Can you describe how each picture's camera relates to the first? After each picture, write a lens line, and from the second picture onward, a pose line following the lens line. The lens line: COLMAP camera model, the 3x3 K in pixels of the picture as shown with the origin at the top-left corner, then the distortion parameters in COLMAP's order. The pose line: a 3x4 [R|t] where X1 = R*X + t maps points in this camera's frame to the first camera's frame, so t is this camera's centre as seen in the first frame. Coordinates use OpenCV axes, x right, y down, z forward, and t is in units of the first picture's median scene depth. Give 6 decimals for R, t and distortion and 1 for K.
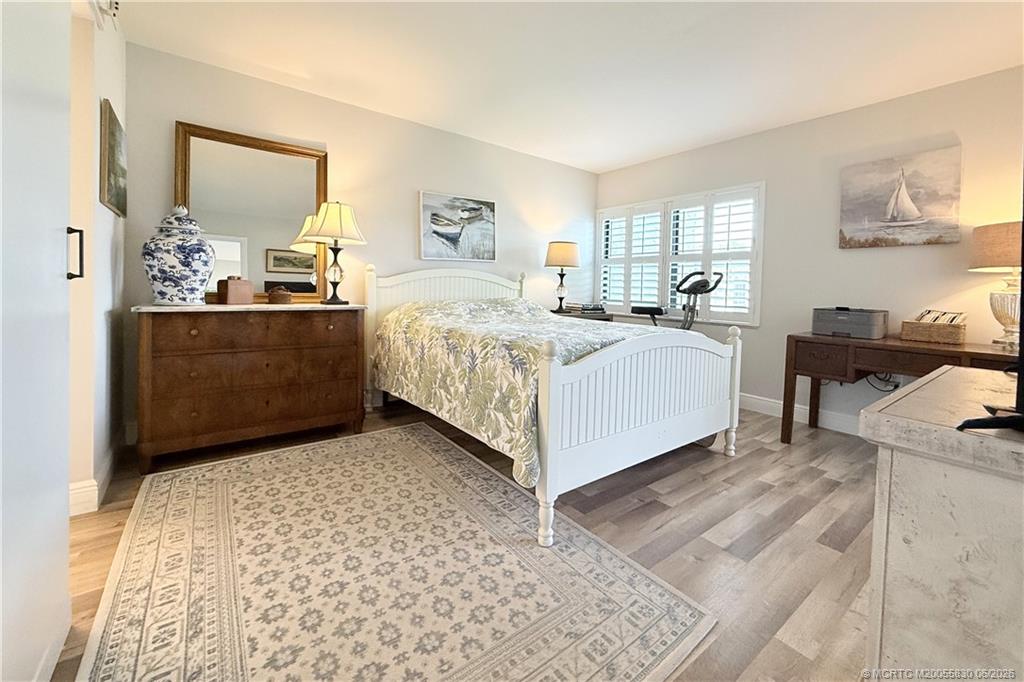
lens RADIAL K [[408.0, 0, 503.3], [0, 408.0, 297.1], [0, 0, 1]] dist [0.000994, -0.000267]
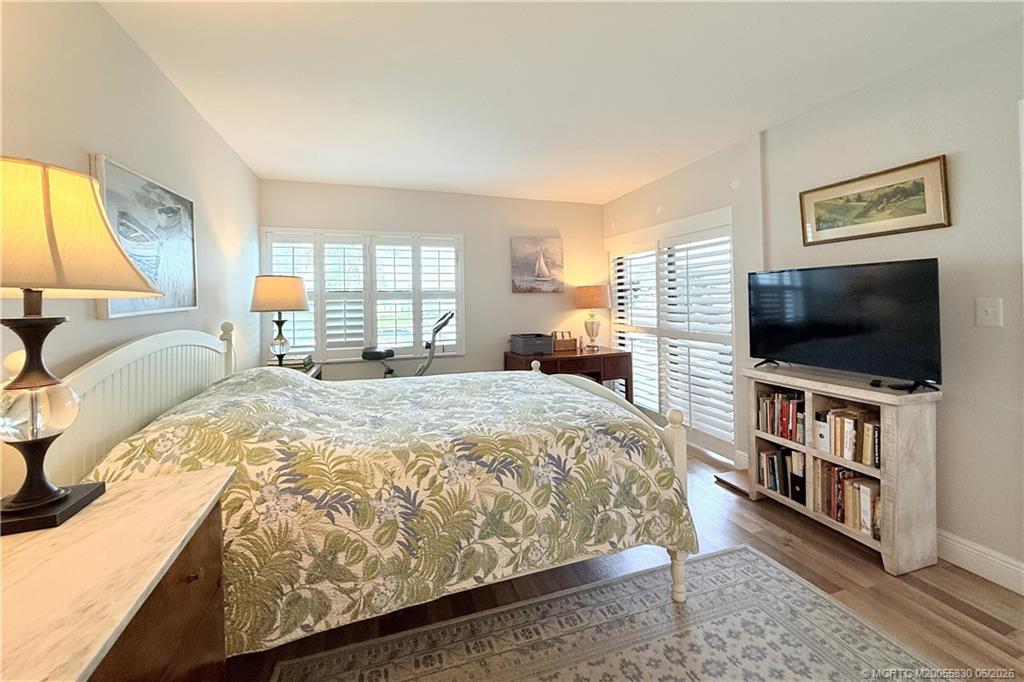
lens RADIAL K [[408.0, 0, 519.8], [0, 408.0, 297.1], [0, 0, 1]] dist [0.000994, -0.000267]
pose [[0.305902, -0.020831, 0.951835, -0.606658], [0.046308, 0.998903, 0.006978, -0.127225], [-0.950936, 0.041943, 0.306531, 0.608107]]
